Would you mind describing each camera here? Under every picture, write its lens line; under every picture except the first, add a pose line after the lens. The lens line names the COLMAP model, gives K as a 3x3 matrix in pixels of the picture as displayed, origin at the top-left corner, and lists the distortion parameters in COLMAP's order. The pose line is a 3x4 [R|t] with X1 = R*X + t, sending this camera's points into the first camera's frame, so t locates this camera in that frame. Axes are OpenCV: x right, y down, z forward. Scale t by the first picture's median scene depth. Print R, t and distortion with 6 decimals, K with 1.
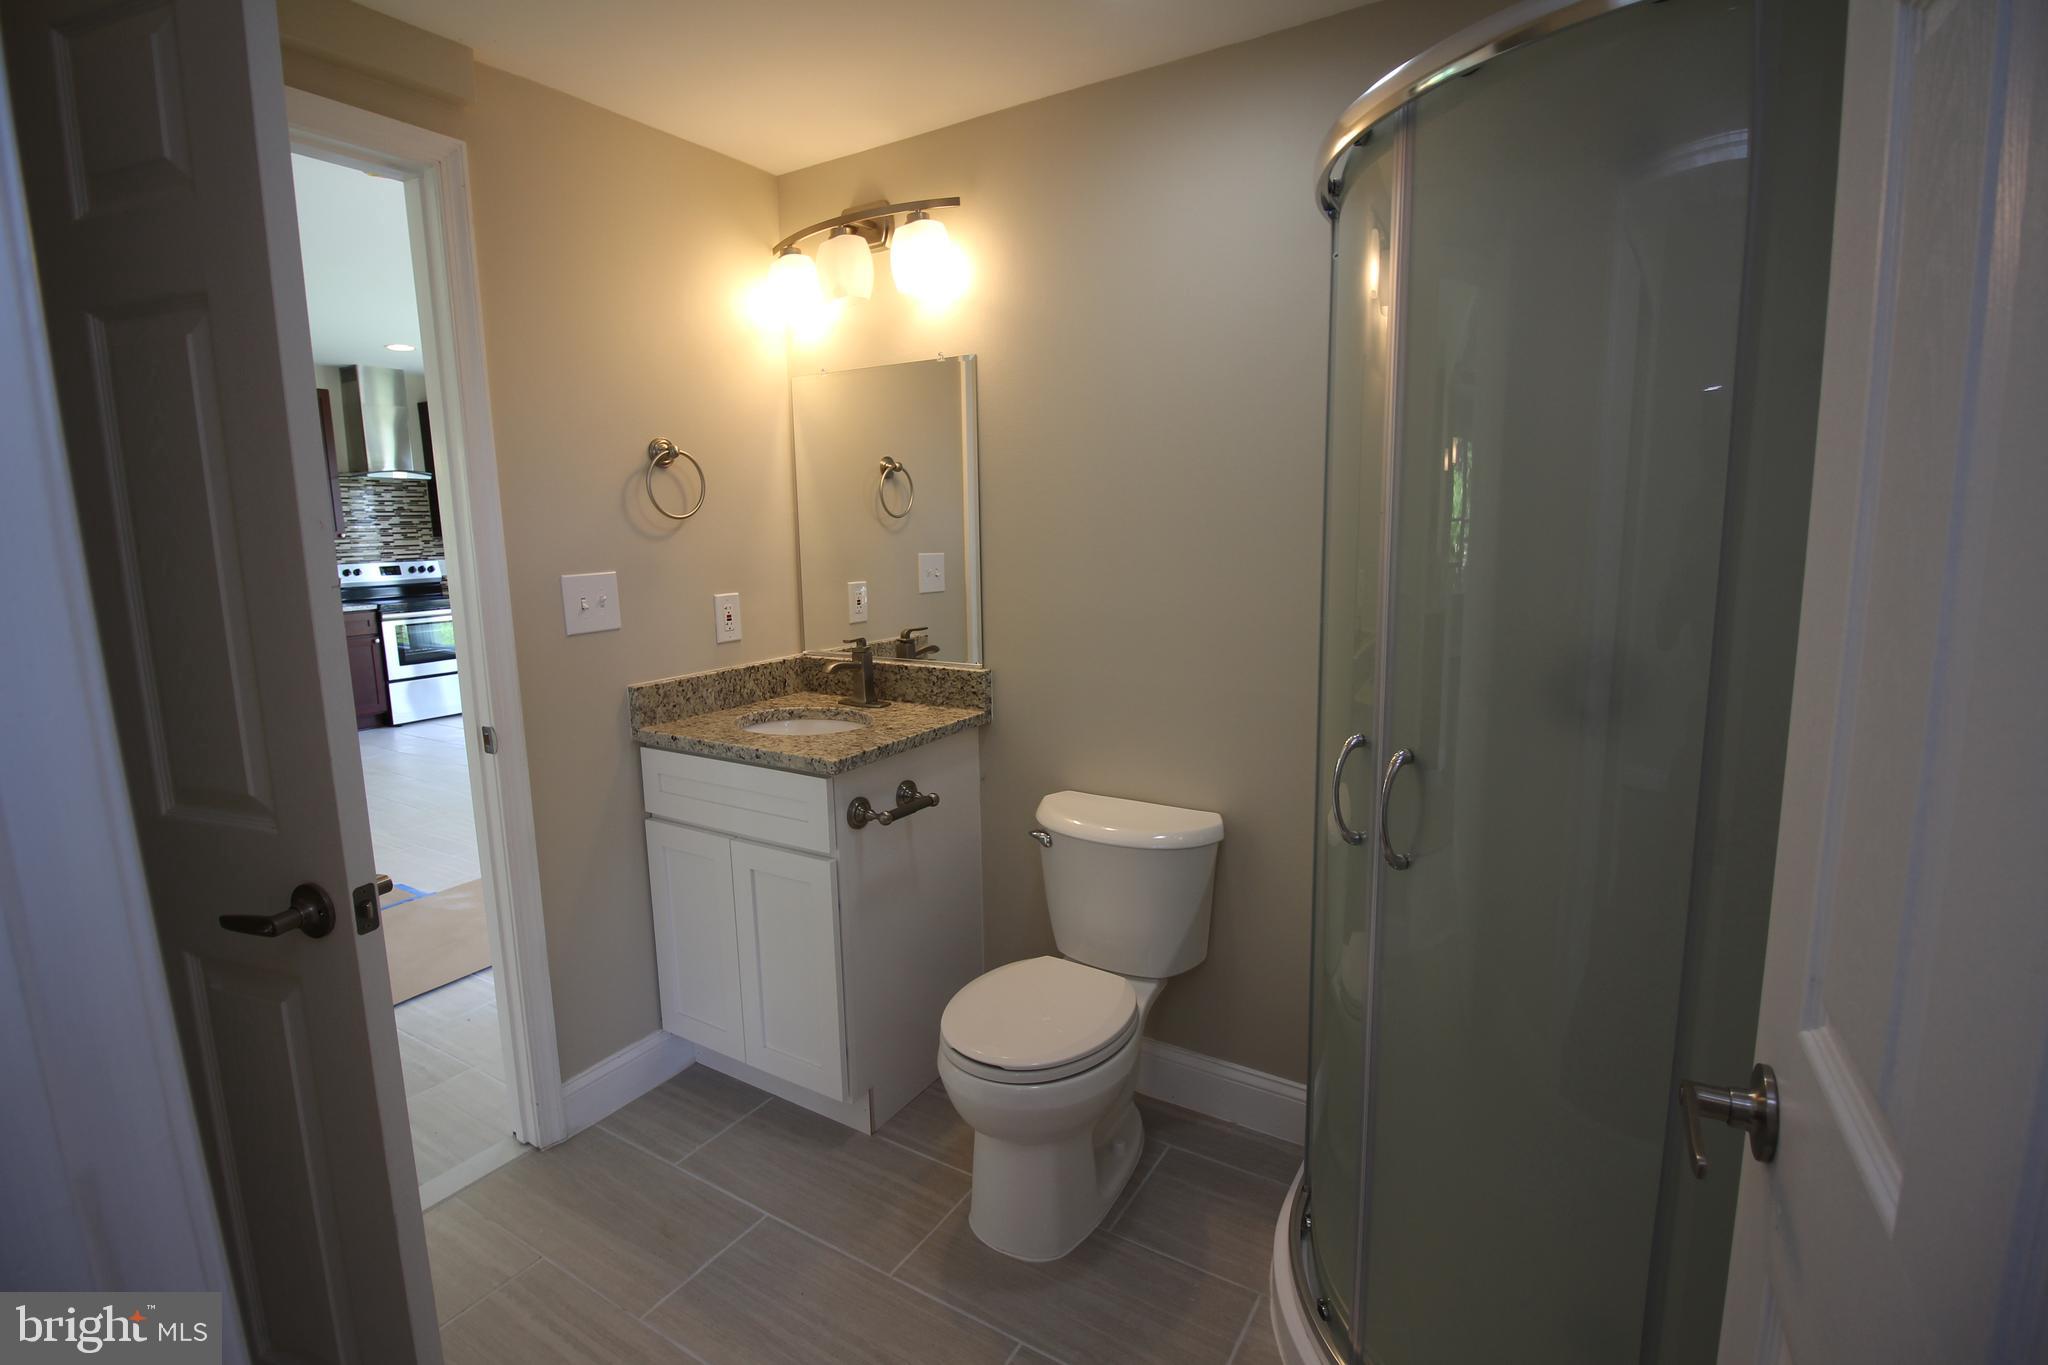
lens RADIAL K [[946.9, 0, 1019.4], [0, 946.9, 675.4], [0, 0, 1]] dist [-0.010351, -0.005251]
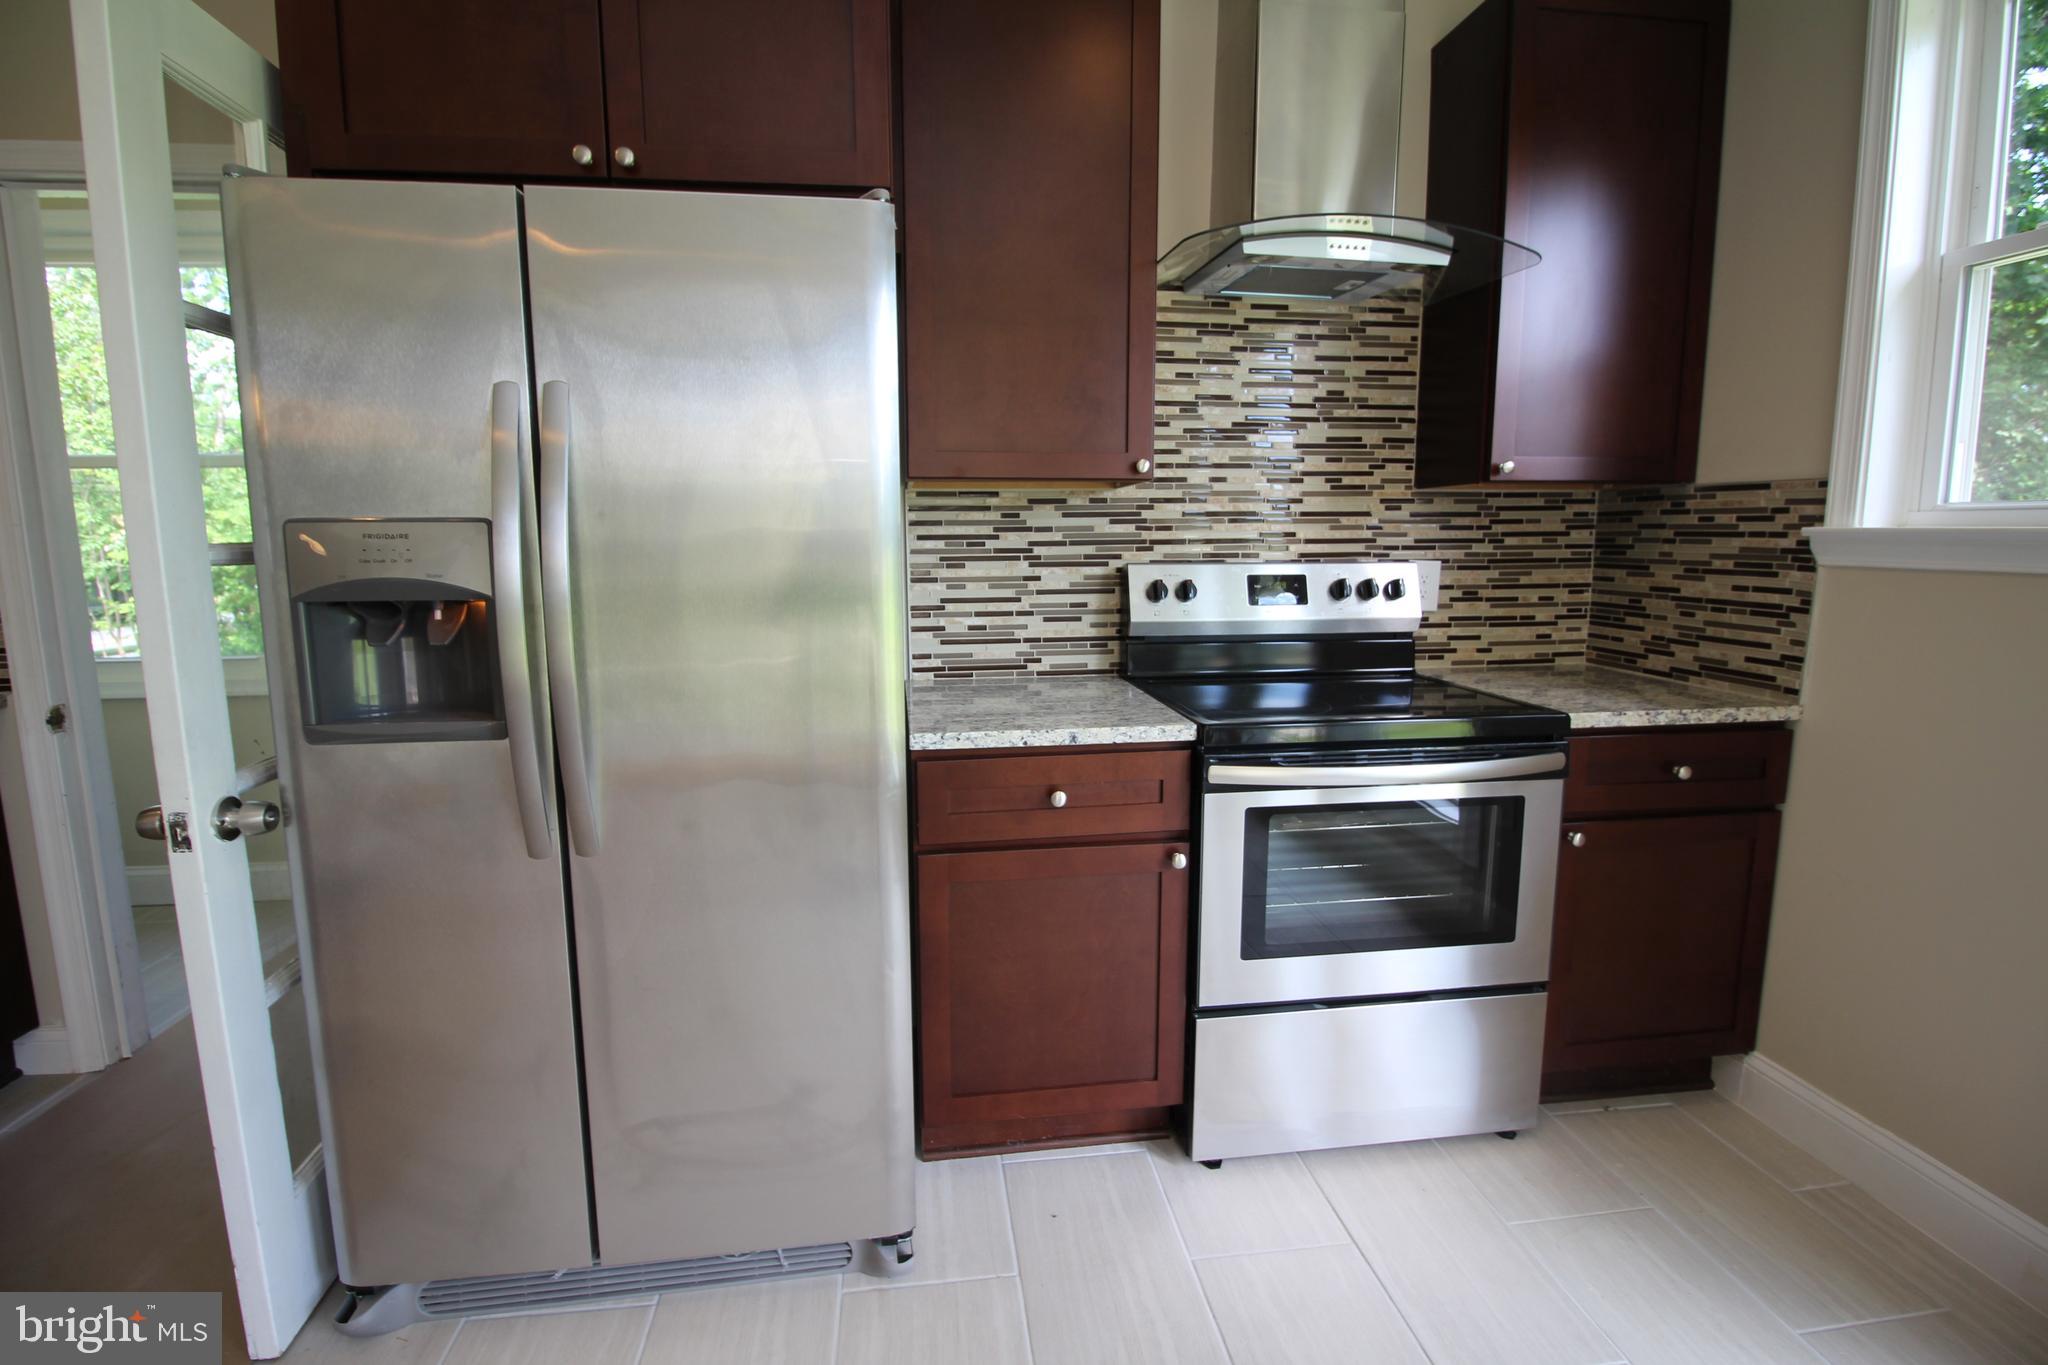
lens RADIAL K [[946.9, 0, 1025.0], [0, 946.9, 665.8], [0, 0, 1]] dist [-0.010351, -0.005251]
pose [[0.627169, 0.125572, -0.768694, -0.831177], [-0.132836, 0.989704, 0.053297, -0.160956], [0.767472, 0.068684, 0.637392, 1.287422]]
